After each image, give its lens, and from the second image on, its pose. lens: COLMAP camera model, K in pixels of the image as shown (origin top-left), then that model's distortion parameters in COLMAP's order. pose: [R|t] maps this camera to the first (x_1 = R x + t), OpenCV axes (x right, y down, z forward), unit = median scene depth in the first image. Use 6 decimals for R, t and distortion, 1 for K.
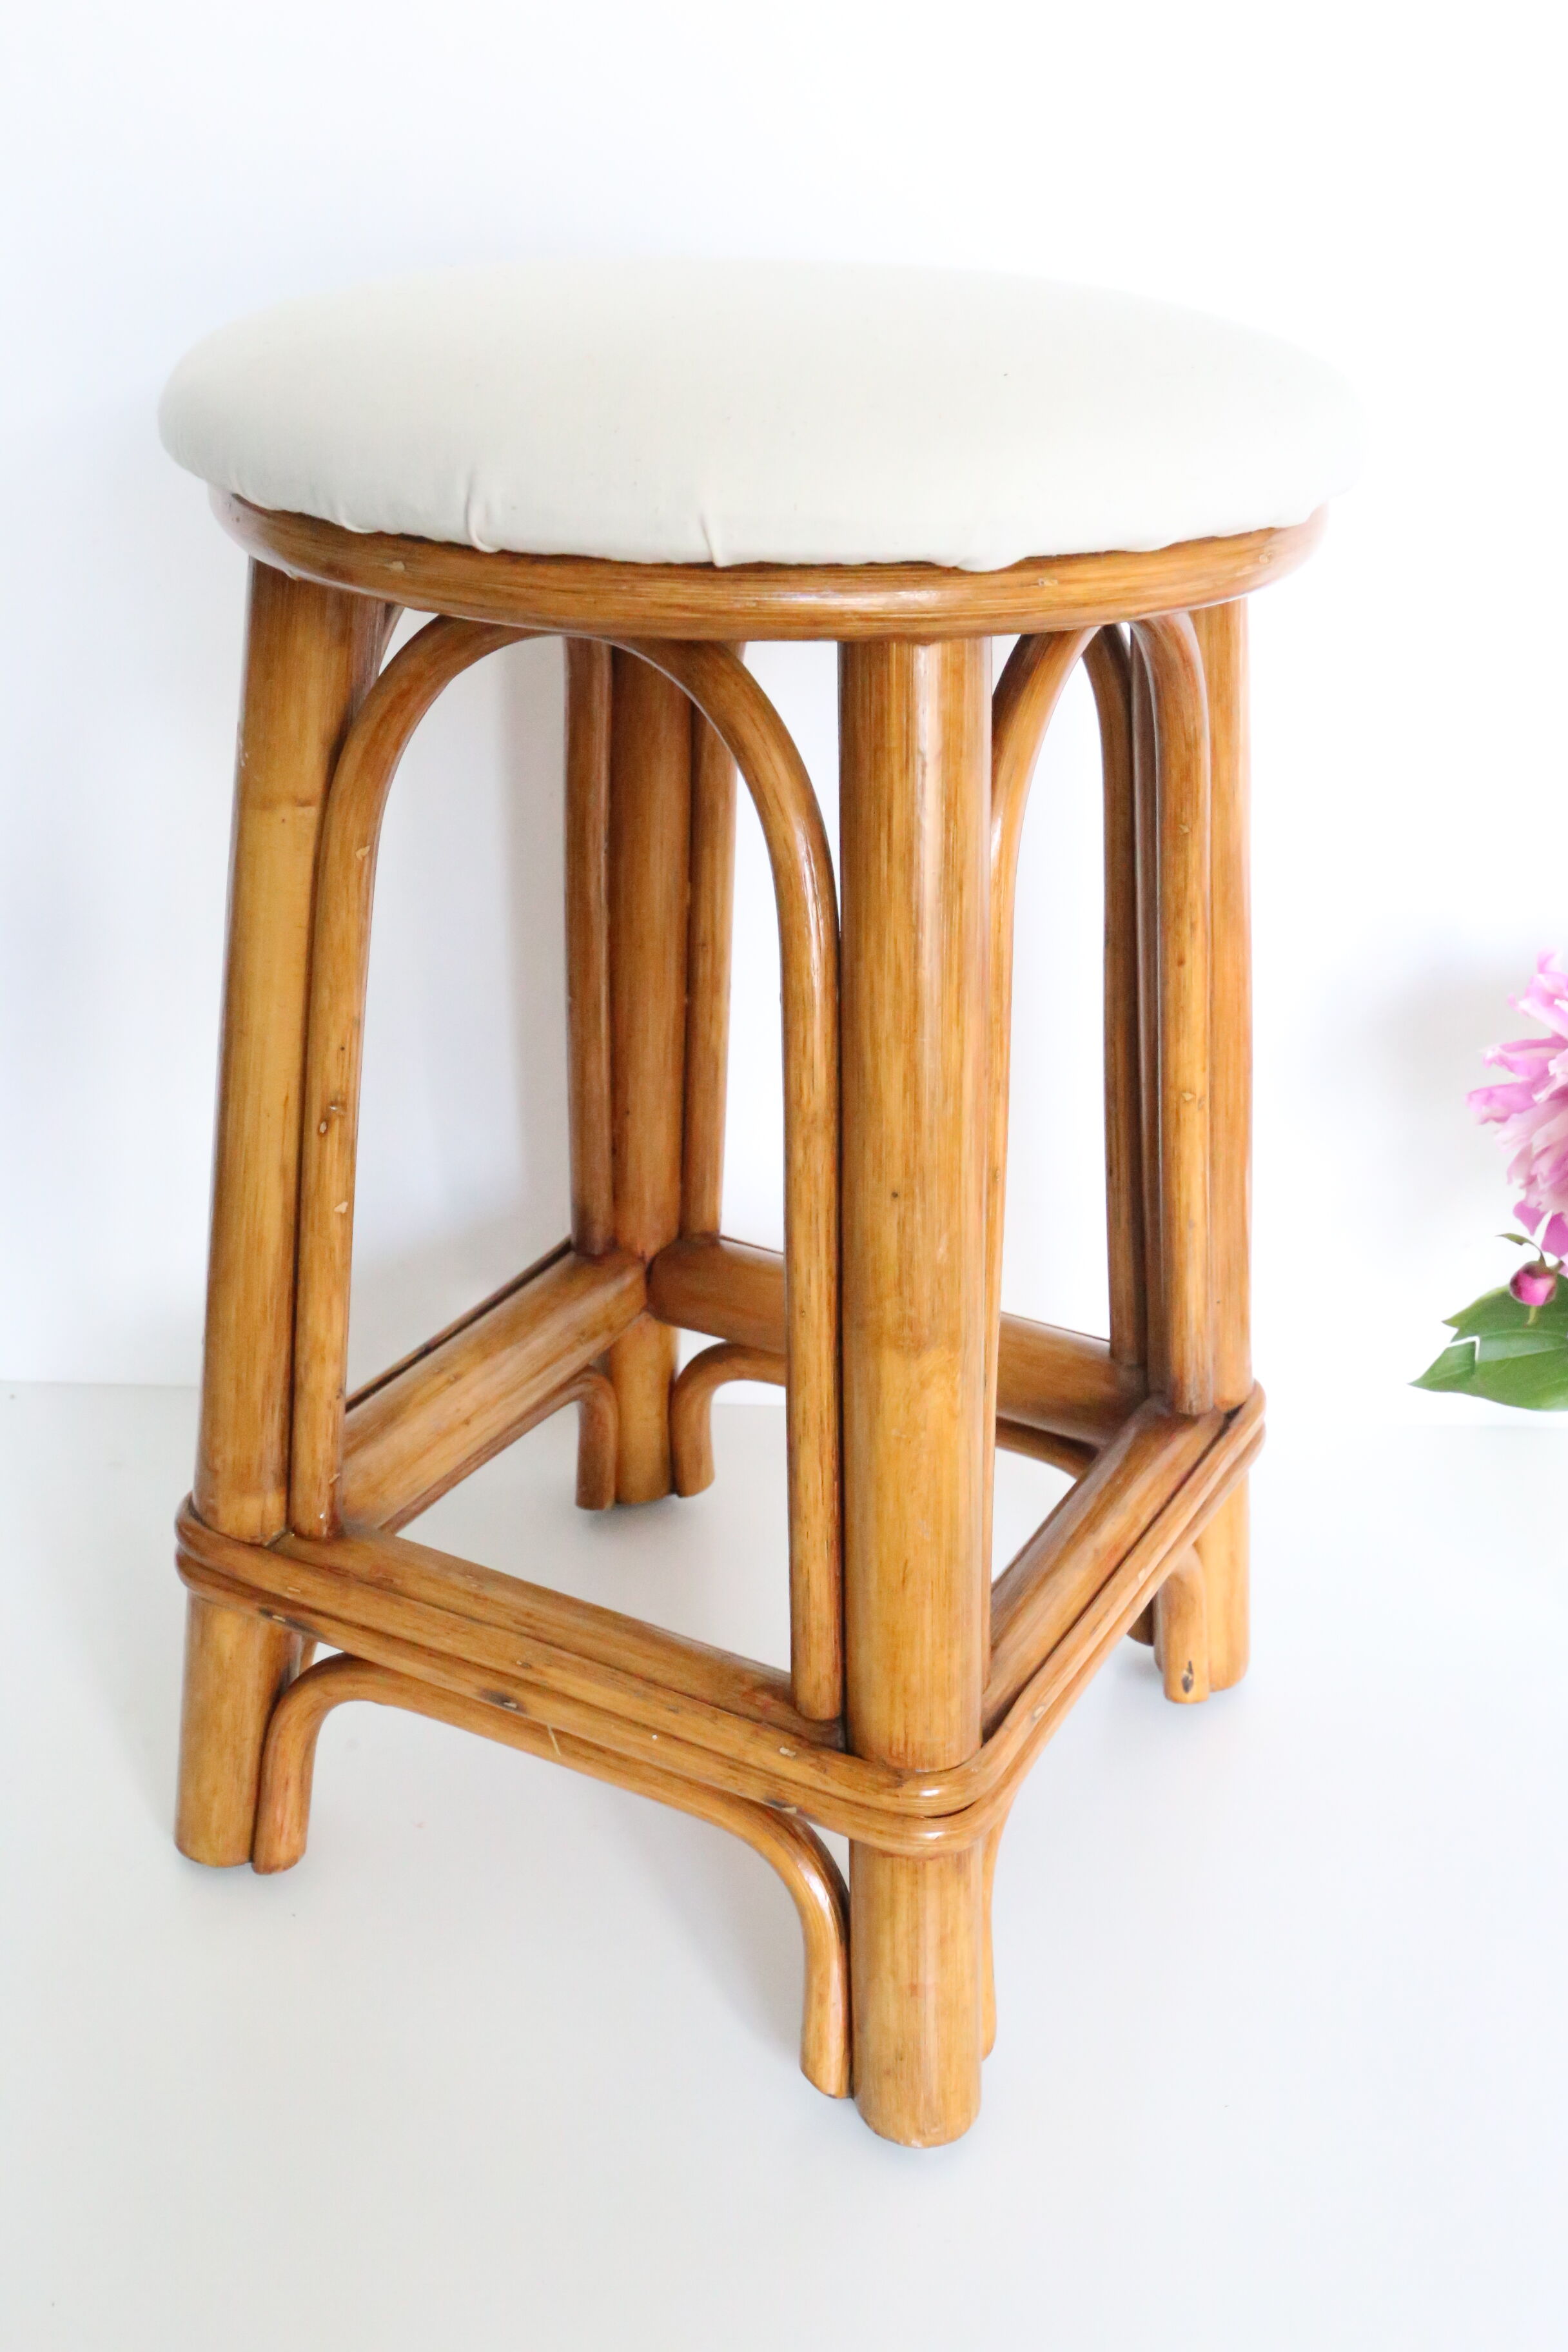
lens RADIAL K [[2593.0, 0, 784.0], [0, 2593.0, 1176.0], [0, 0, 1]] dist [-0.147046, 0.000239]
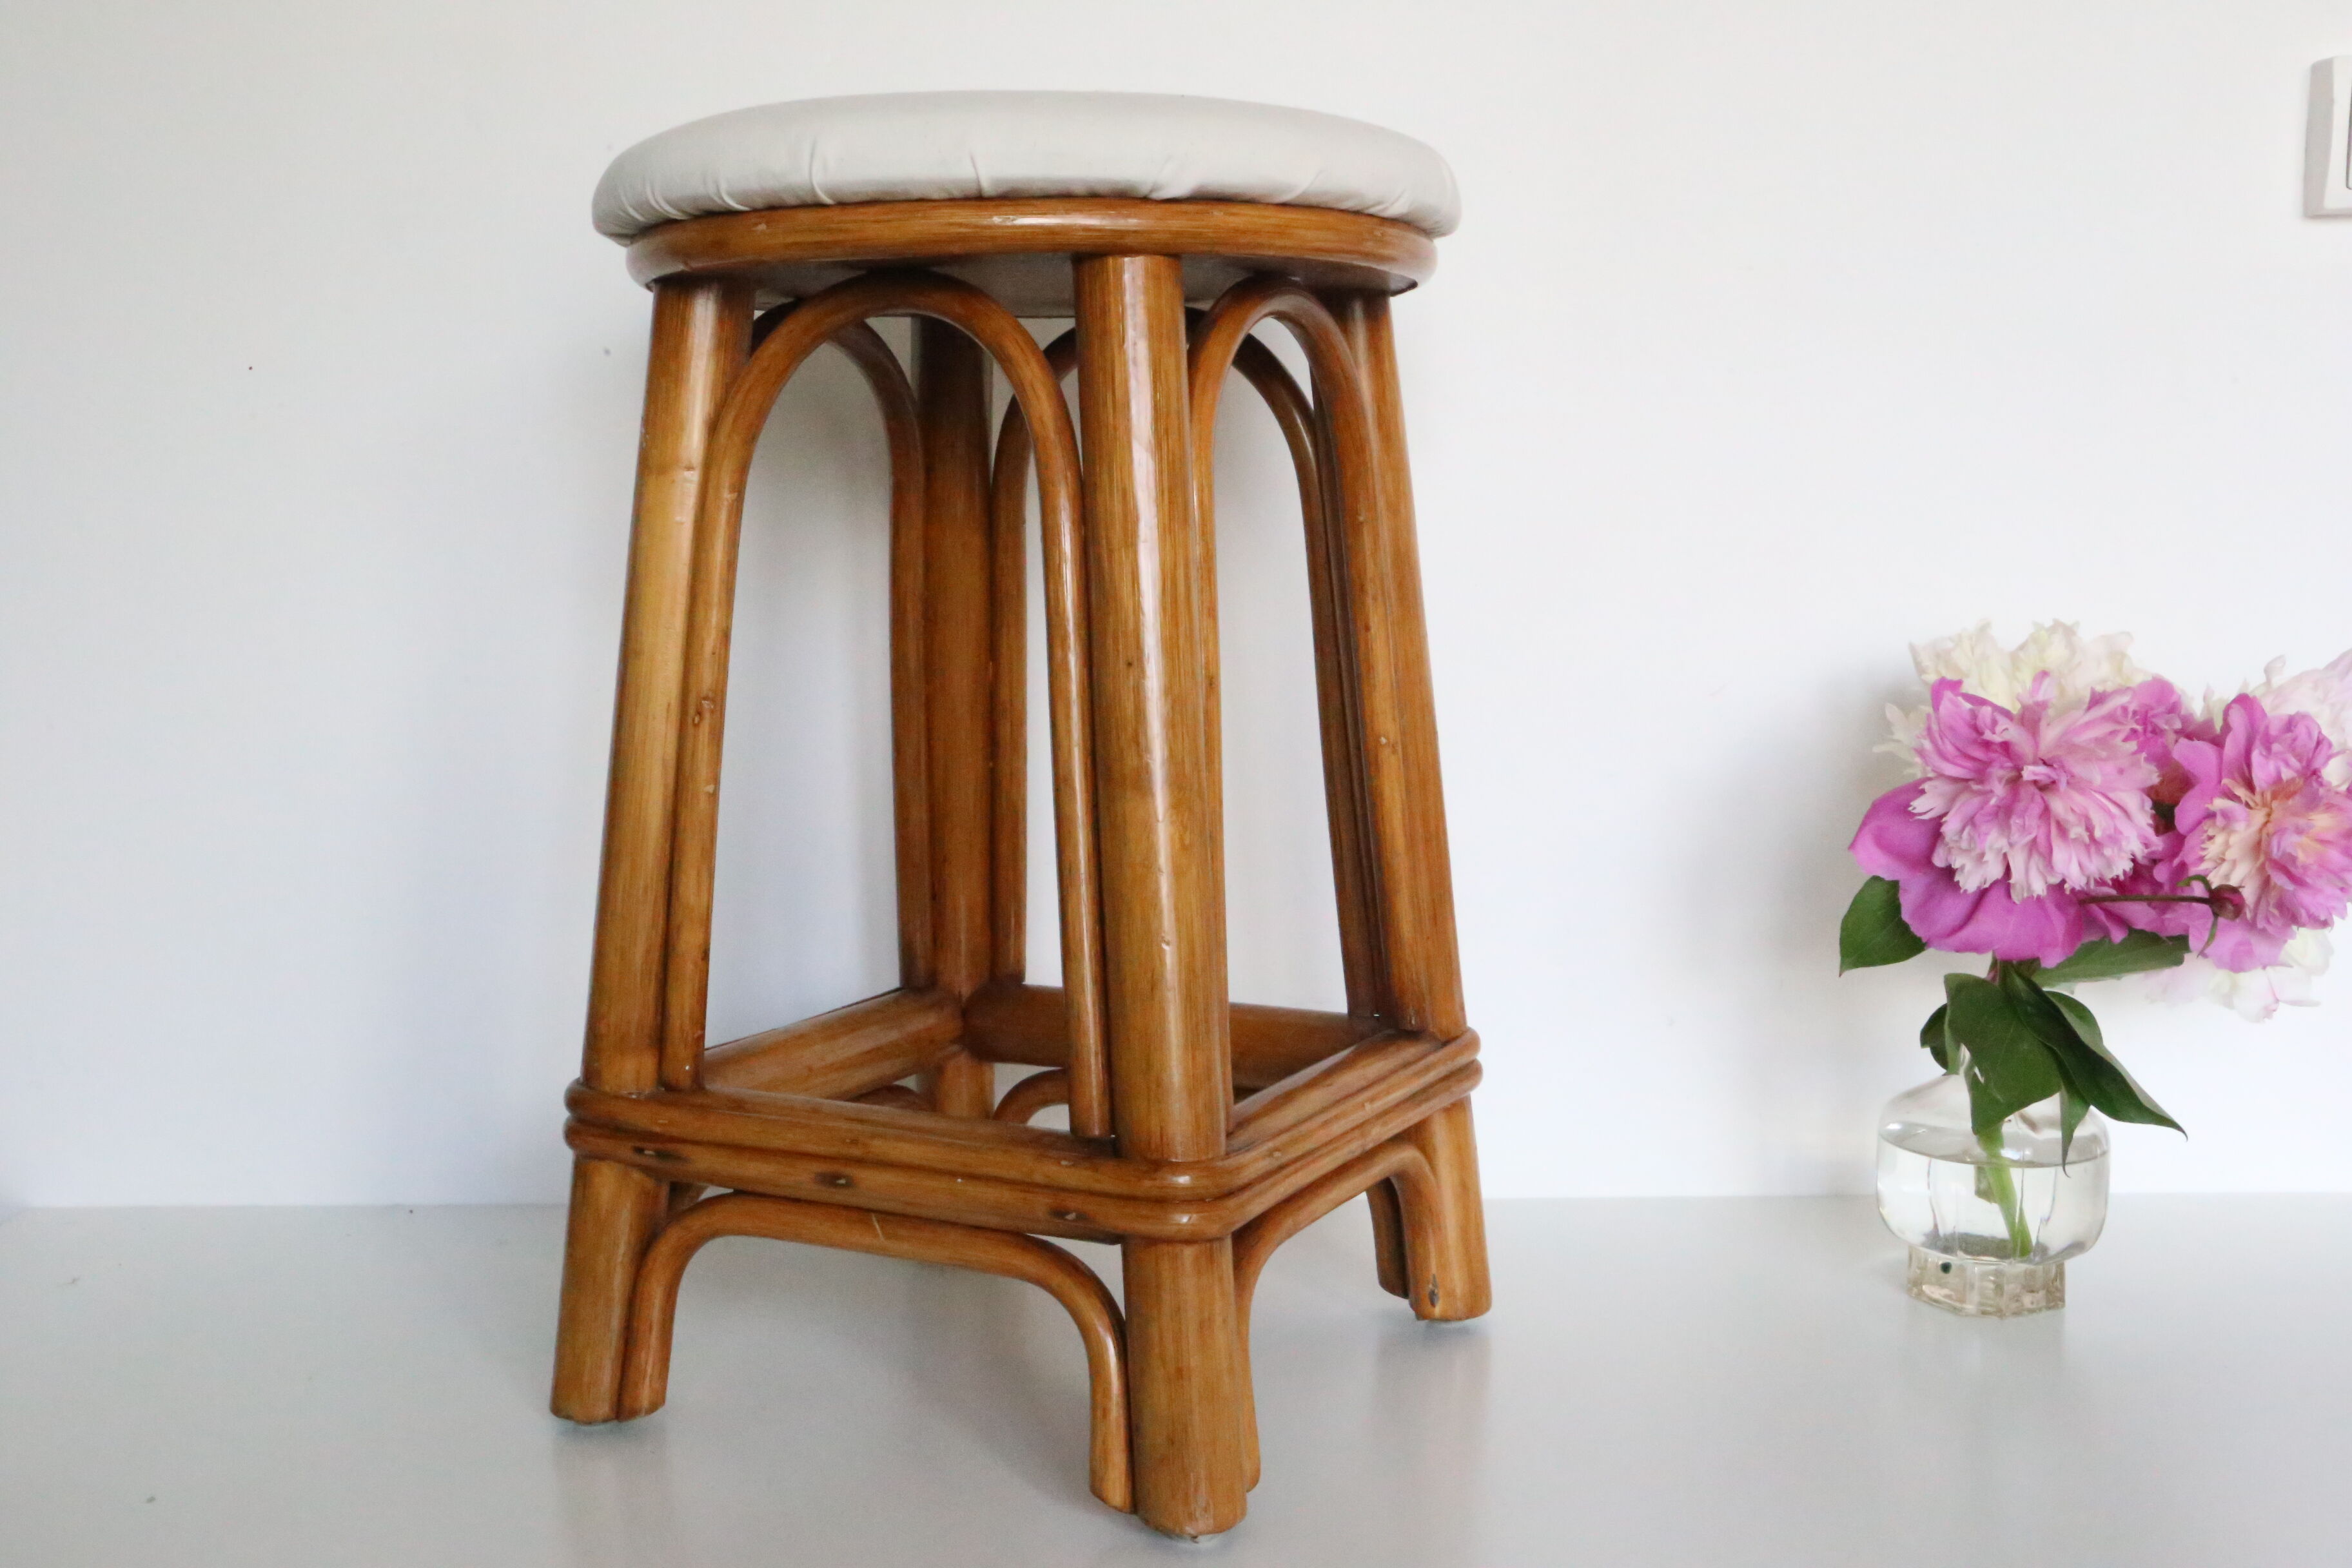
lens RADIAL K [[2593.0, 0, 1176.0], [0, 2593.0, 784.0], [0, 0, 1]] dist [-0.147046, 0.000239]
pose [[0.999306, -0.032833, 0.017590, 0.034974], [0.036733, 0.946893, -0.319445, 0.414129], [-0.006167, 0.319870, 0.947441, -0.200993]]
